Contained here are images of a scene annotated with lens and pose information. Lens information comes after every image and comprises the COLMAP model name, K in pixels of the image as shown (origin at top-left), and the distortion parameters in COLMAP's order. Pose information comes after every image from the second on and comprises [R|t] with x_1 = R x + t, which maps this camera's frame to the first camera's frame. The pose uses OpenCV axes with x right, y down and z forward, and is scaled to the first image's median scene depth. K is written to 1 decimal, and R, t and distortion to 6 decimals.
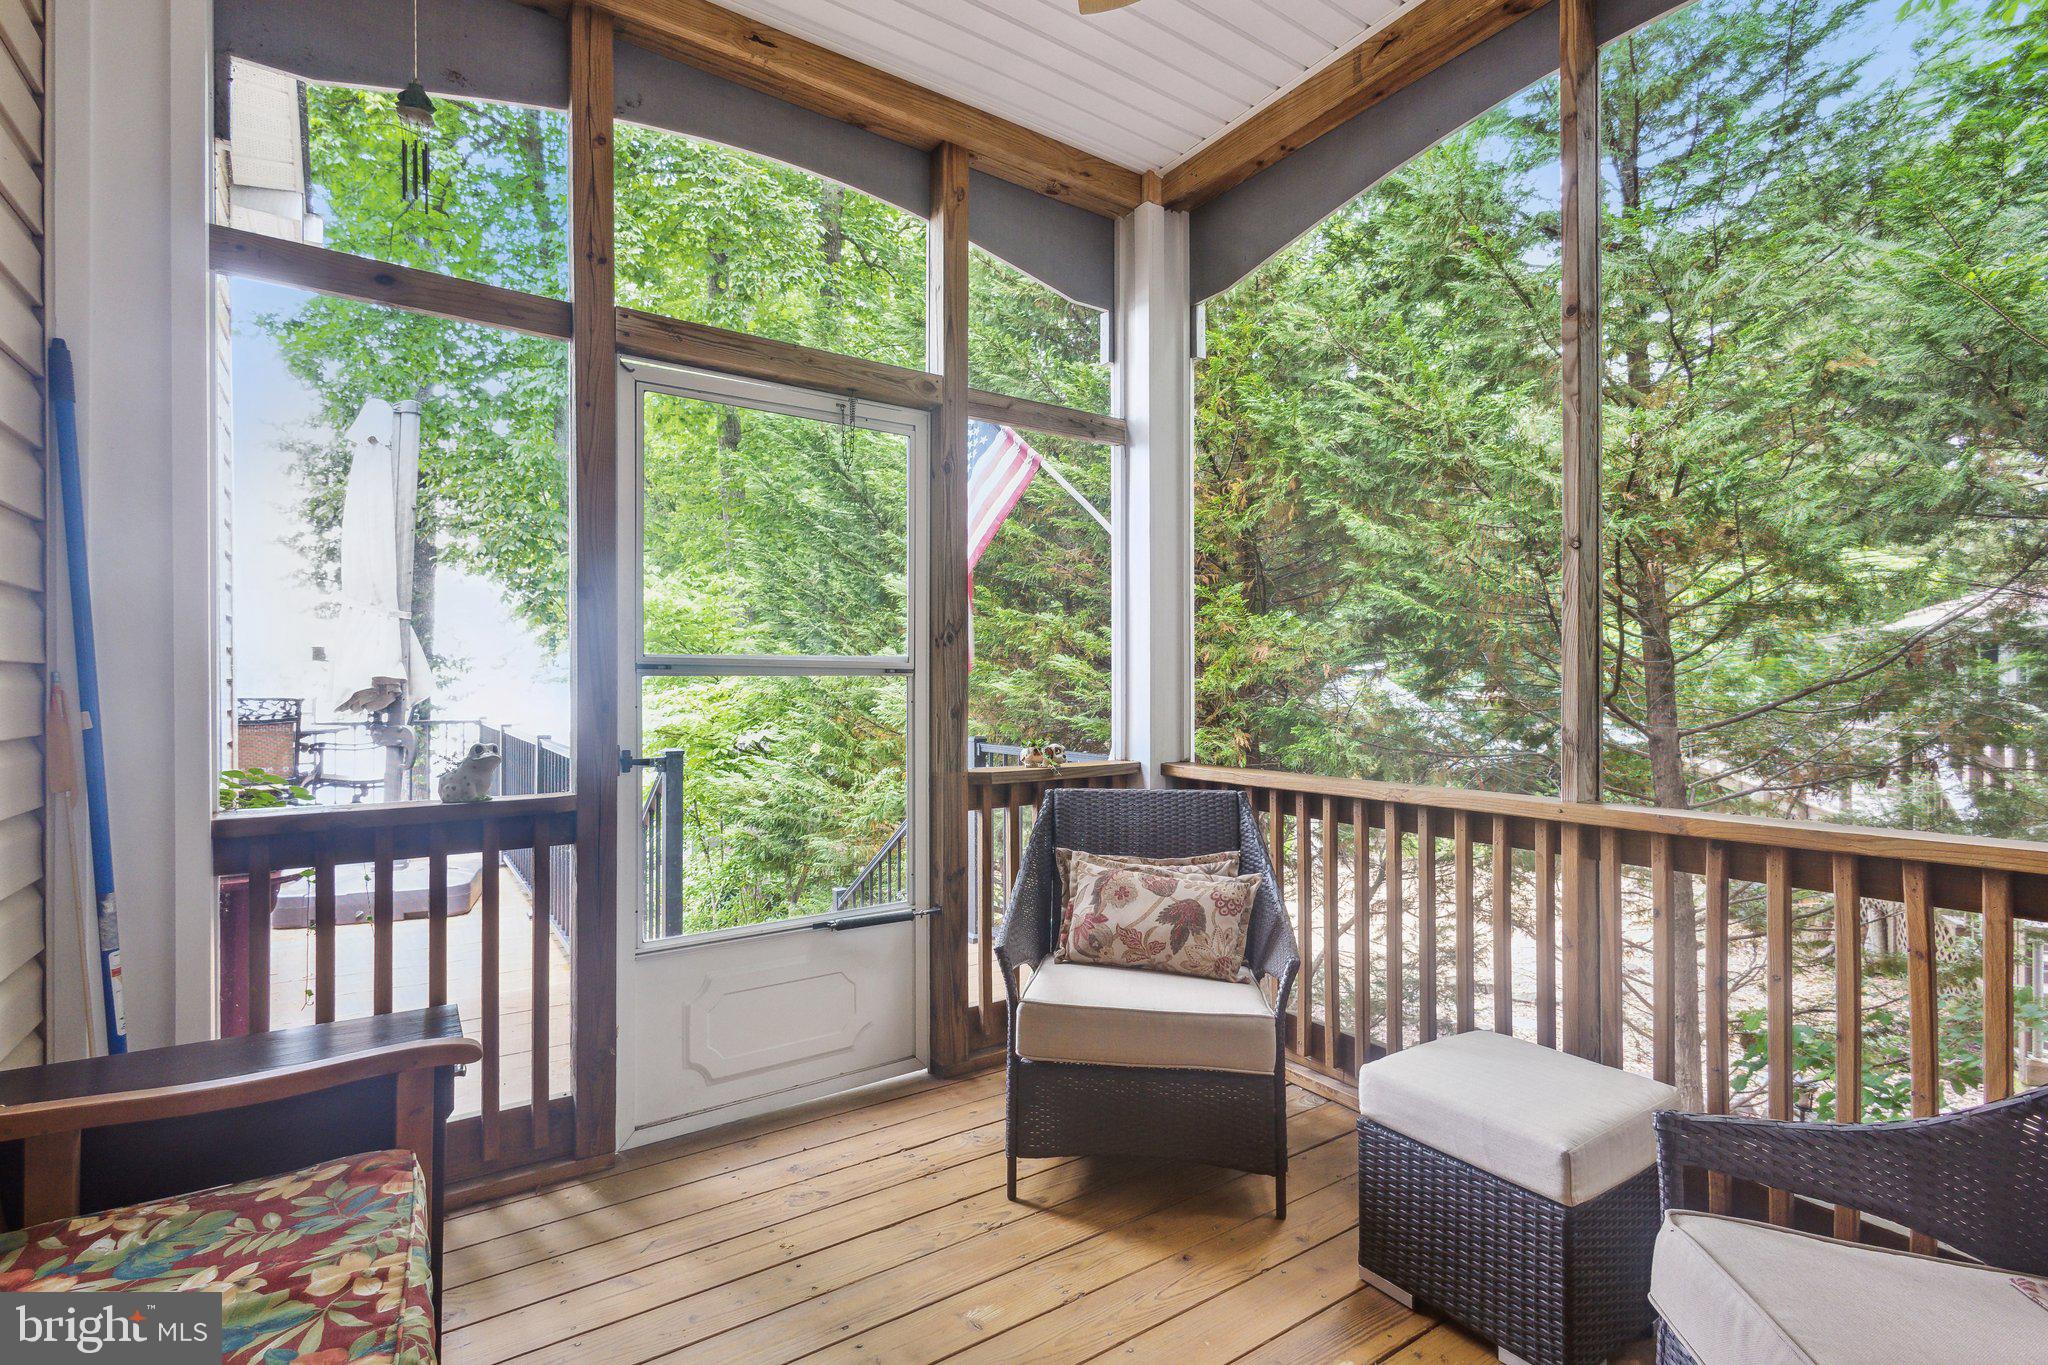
lens RADIAL K [[952.8, 0, 1021.3], [0, 952.8, 679.5], [0, 0, 1]] dist [0.012358, -0.003313]
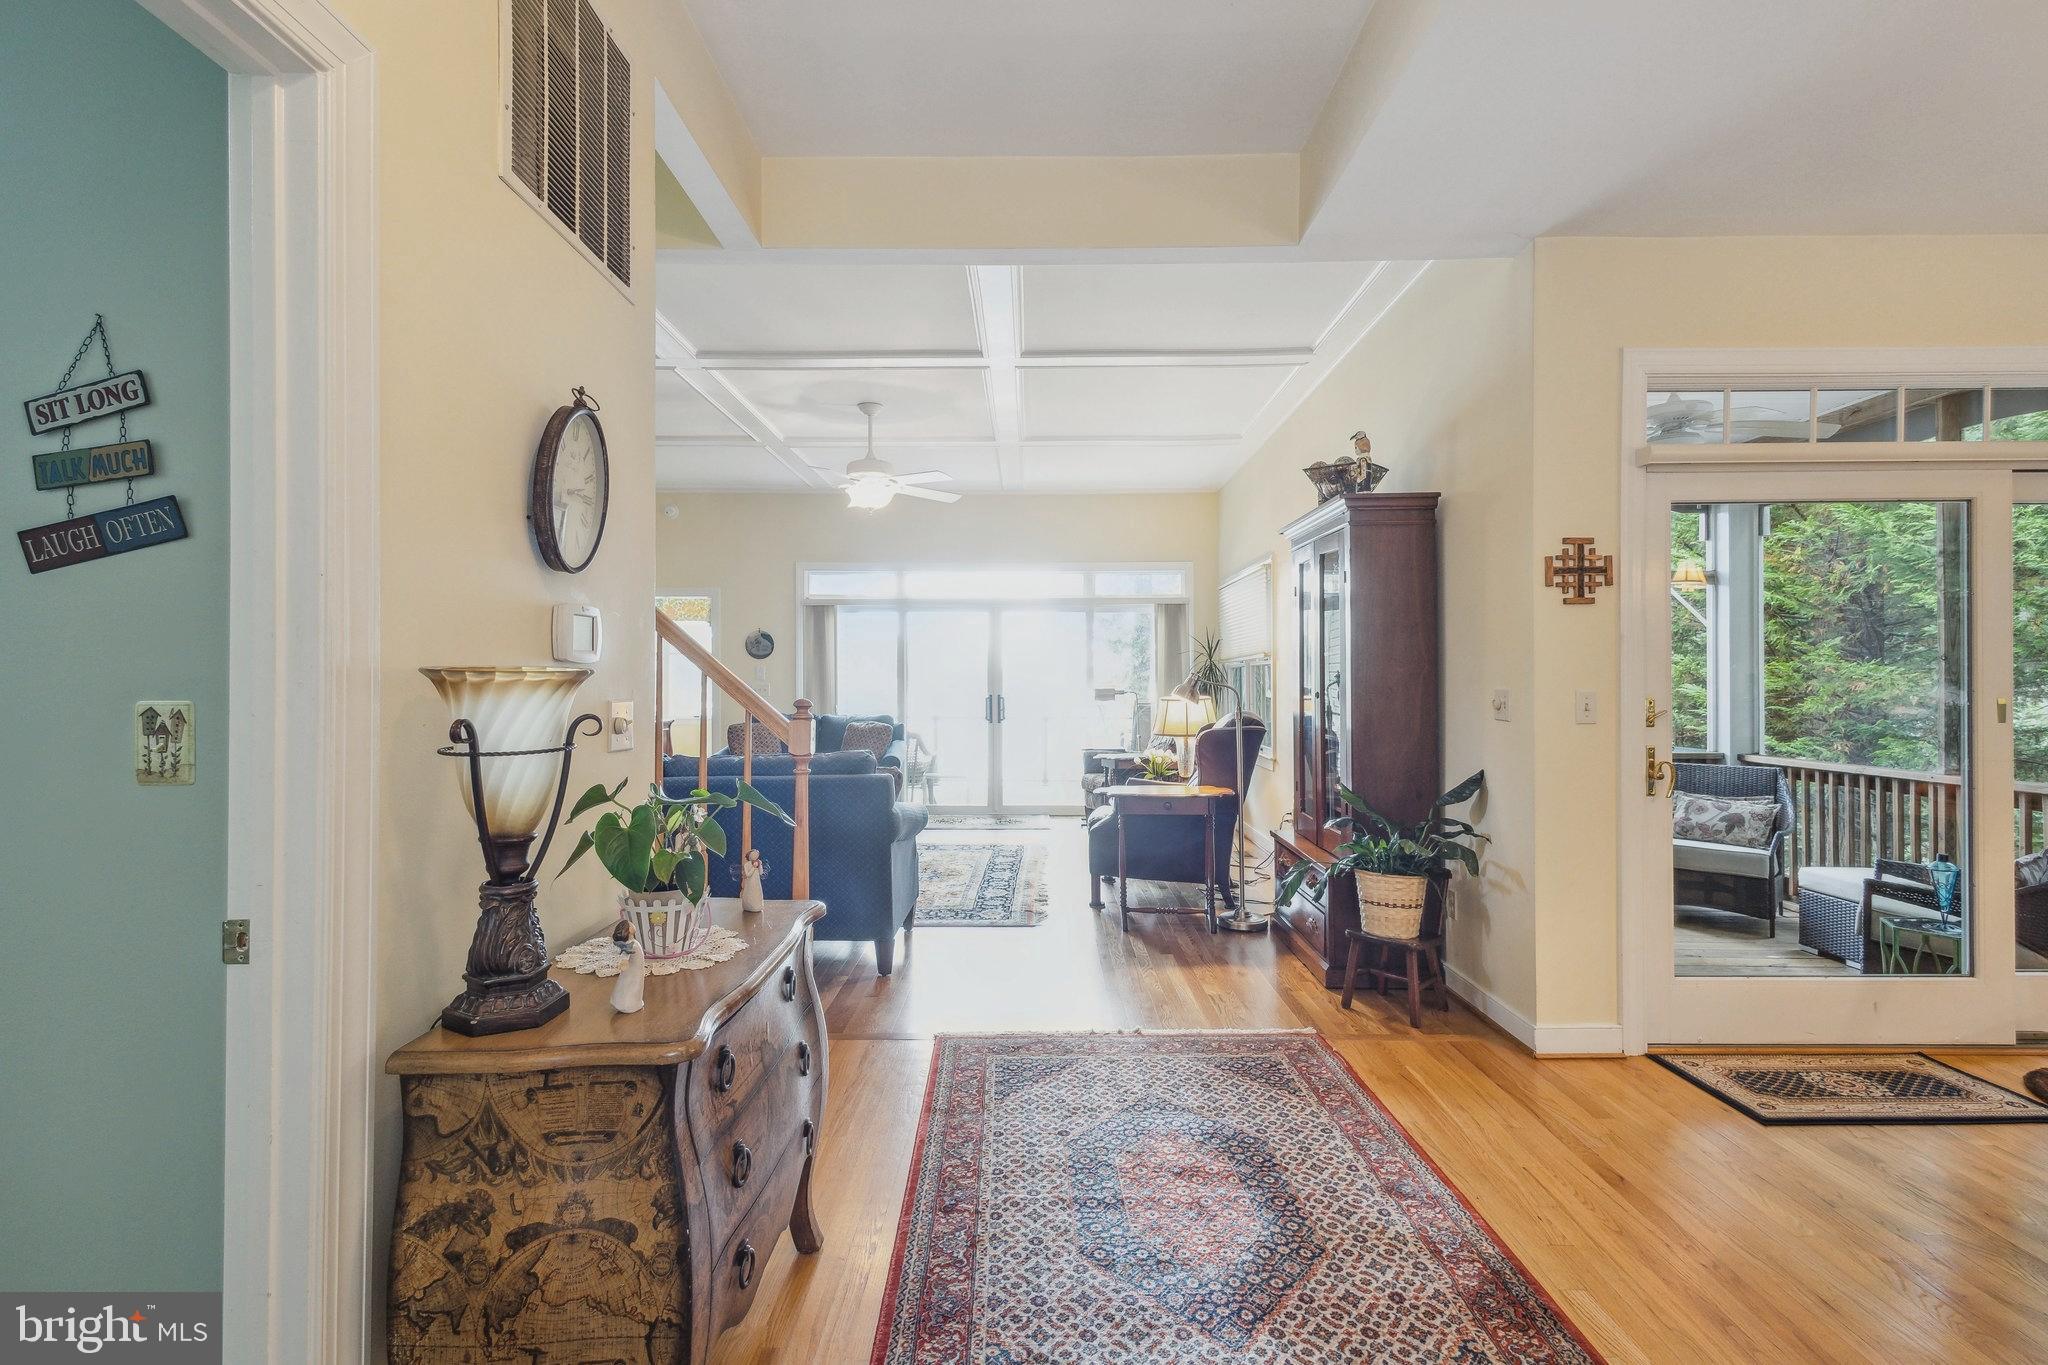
lens RADIAL K [[952.8, 0, 1008.9], [0, 952.8, 671.2], [0, 0, 1]] dist [0.012358, -0.003313]
pose [[0.813881, -0.001974, -0.581028, 0.086124], [-0.000328, 0.999993, -0.003858, -0.077913], [0.581032, 0.003330, 0.813874, -1.601015]]
